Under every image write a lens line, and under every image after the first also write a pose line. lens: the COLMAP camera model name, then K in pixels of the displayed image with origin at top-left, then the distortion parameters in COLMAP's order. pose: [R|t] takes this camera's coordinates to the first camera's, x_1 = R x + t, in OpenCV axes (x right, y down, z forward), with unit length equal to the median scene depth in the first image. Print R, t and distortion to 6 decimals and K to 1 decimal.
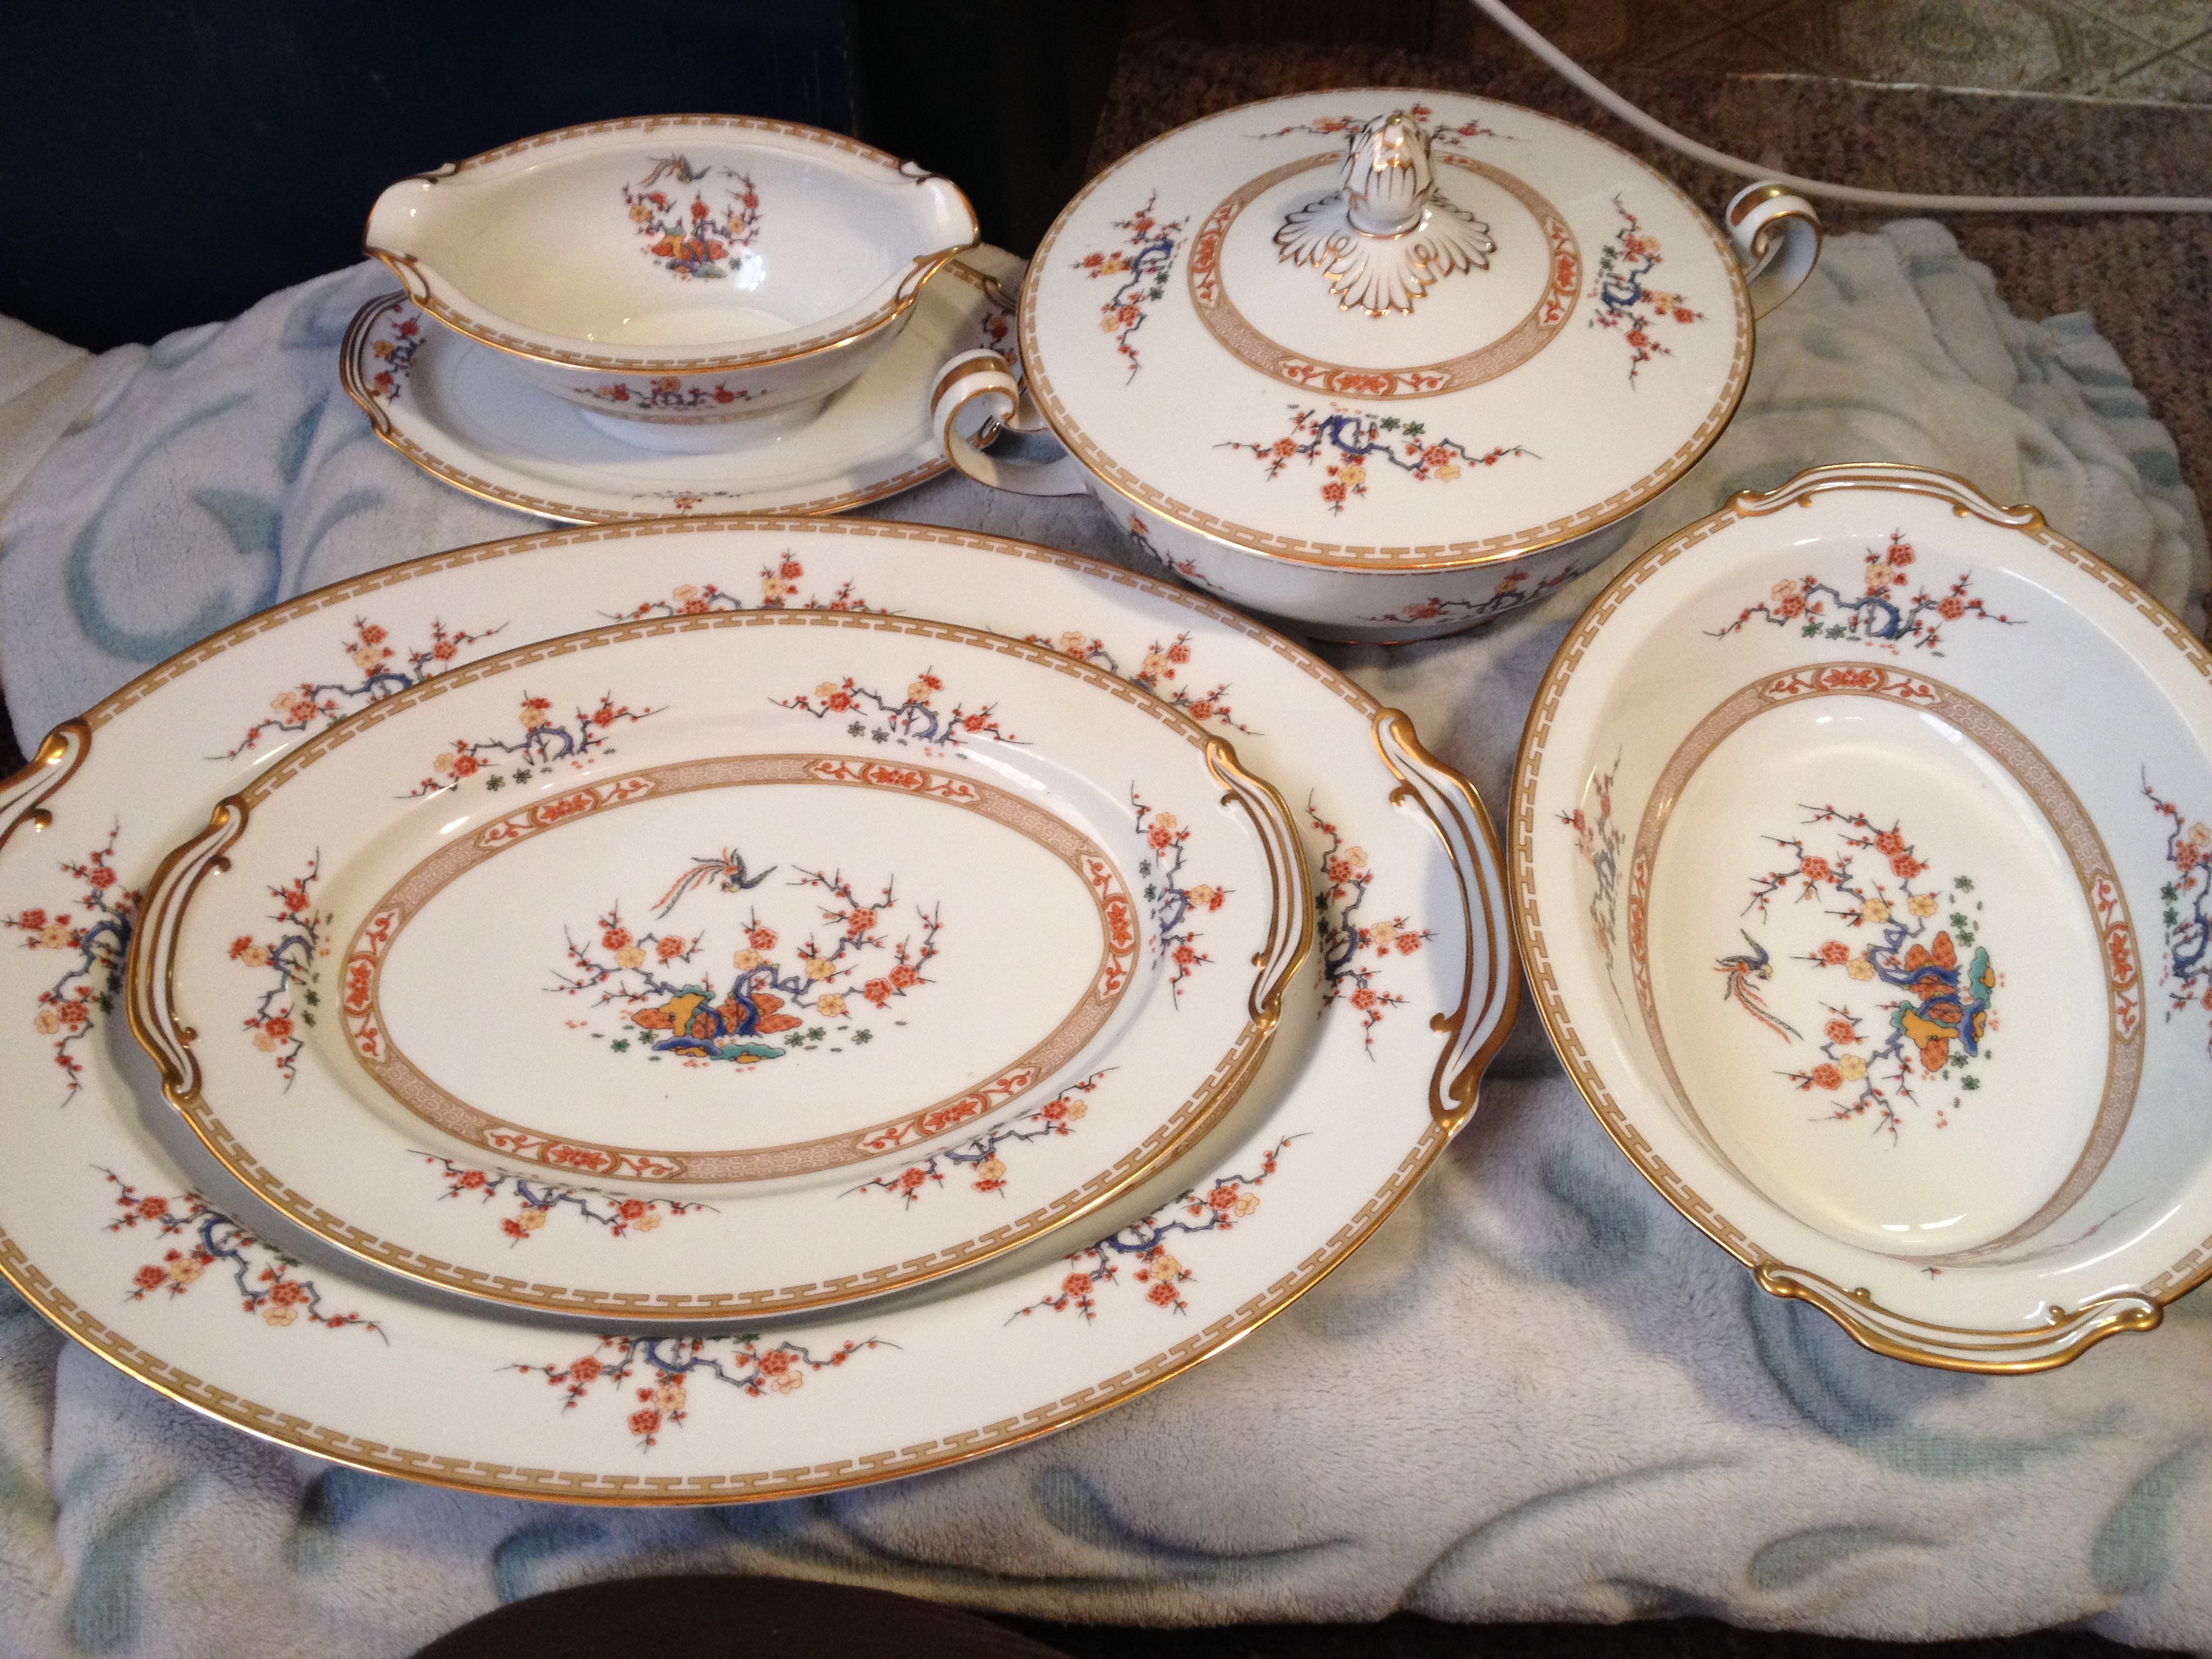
lens RADIAL K [[2126.4, 0, 1115.7], [0, 2126.4, 800.4], [0, 0, 1]] dist [0.141819, -0.399674]
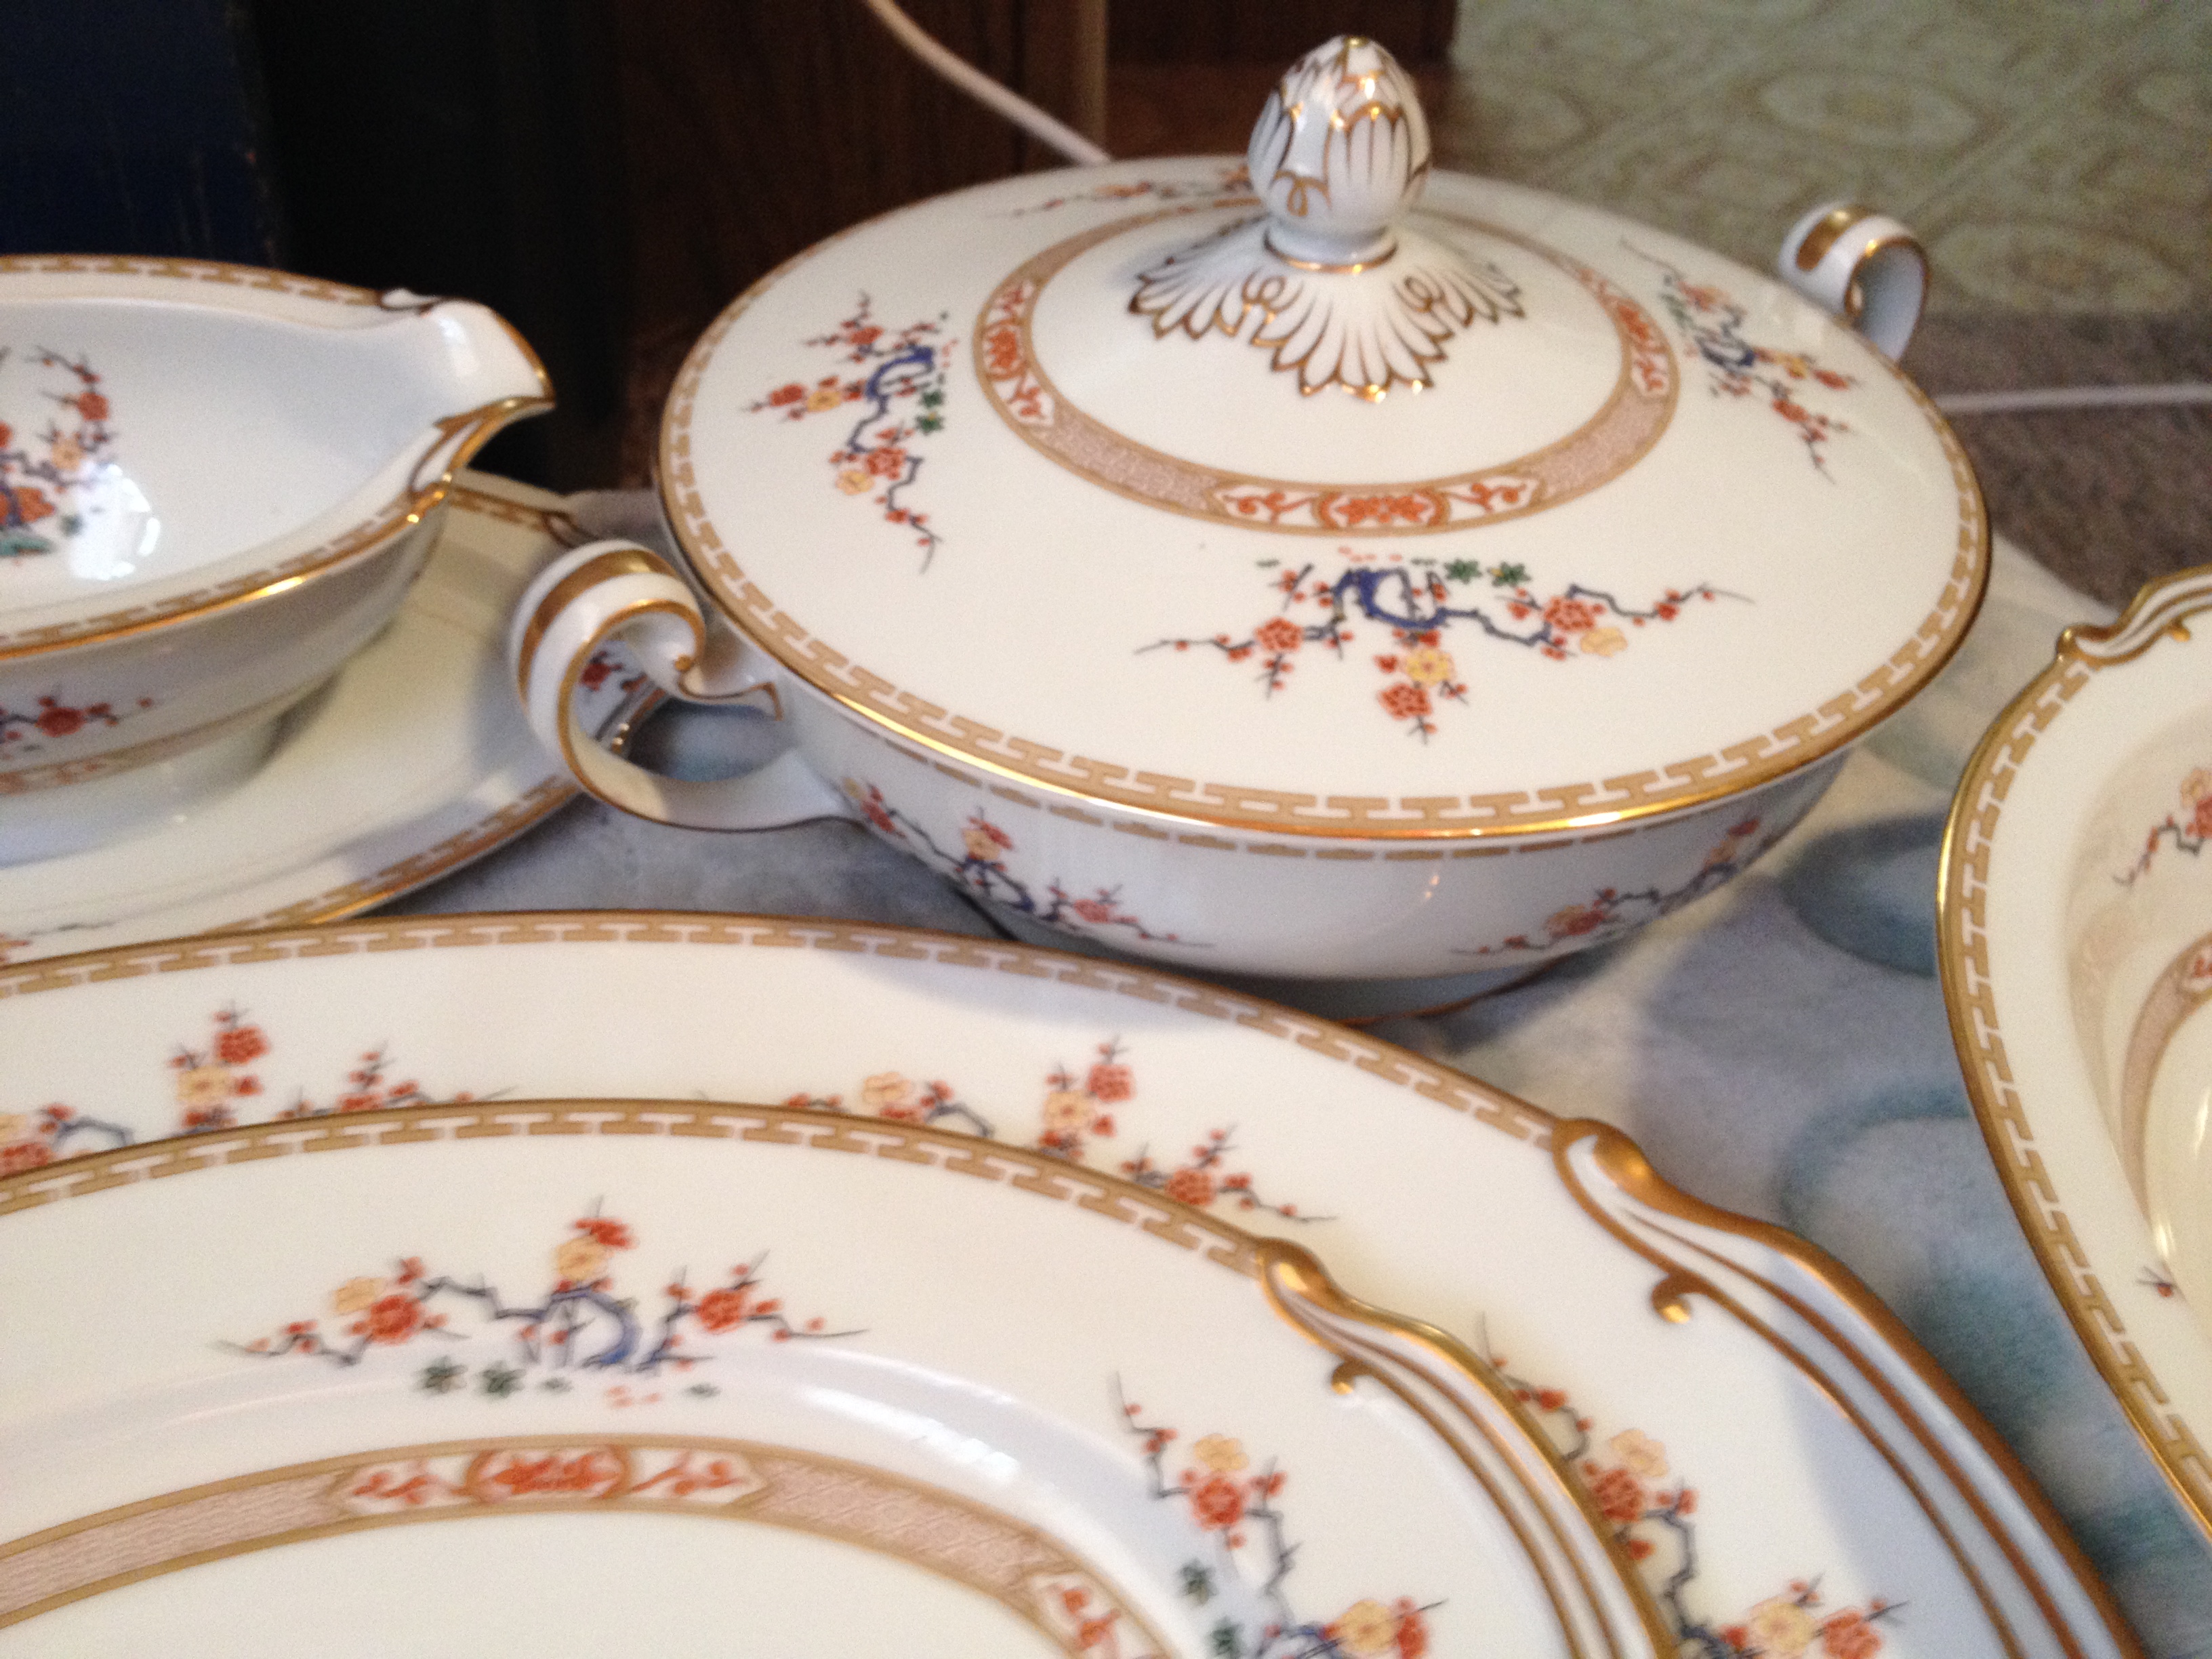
lens RADIAL K [[2126.4, 0, 1115.7], [0, 2126.4, 800.4], [0, 0, 1]] dist [0.141819, -0.399674]
pose [[0.956866, -0.123286, 0.263075, -0.091106], [0.178995, 0.963398, -0.199563, -0.034076], [-0.228842, 0.238044, 0.943910, 0.531527]]
